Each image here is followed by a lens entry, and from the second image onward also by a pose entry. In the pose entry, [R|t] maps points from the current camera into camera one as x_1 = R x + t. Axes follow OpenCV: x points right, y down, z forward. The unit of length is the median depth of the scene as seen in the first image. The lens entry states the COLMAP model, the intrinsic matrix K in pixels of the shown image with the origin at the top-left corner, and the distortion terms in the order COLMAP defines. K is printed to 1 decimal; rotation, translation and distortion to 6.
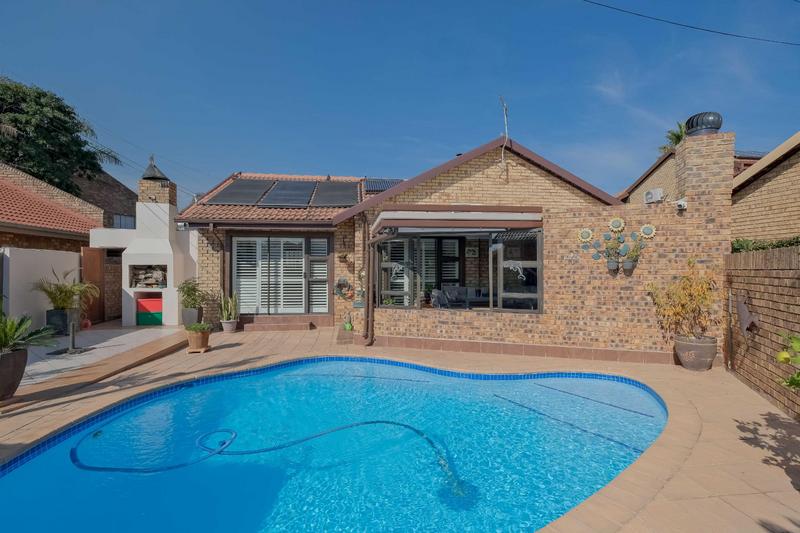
lens RADIAL K [[363.8, 0, 396.7], [0, 363.8, 270.5], [0, 0, 1]] dist [-0.003021, -0.000798]
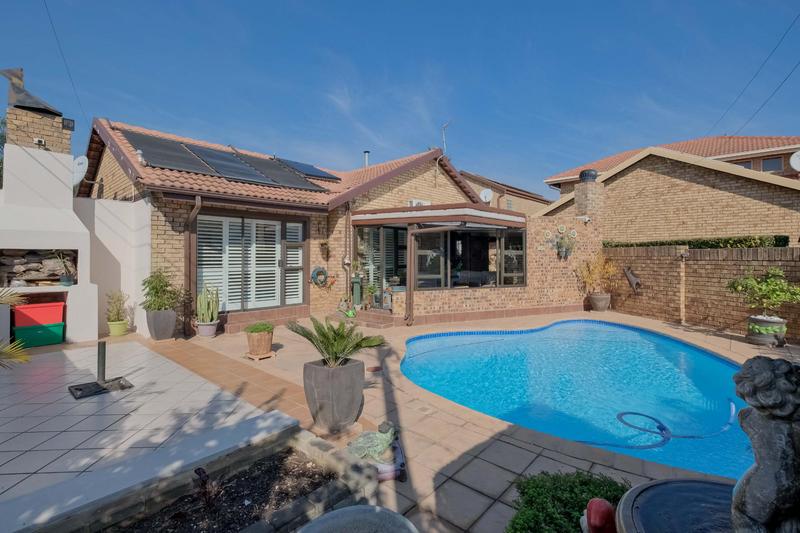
lens RADIAL K [[363.8, 0, 393.8], [0, 363.8, 258.0], [0, 0, 1]] dist [-0.003021, -0.000798]
pose [[0.770833, -0.002216, 0.637033, -0.608800], [0.003391, 0.999994, -0.000625, 0.001891], [-0.637028, 0.002642, 0.770836, 0.135193]]
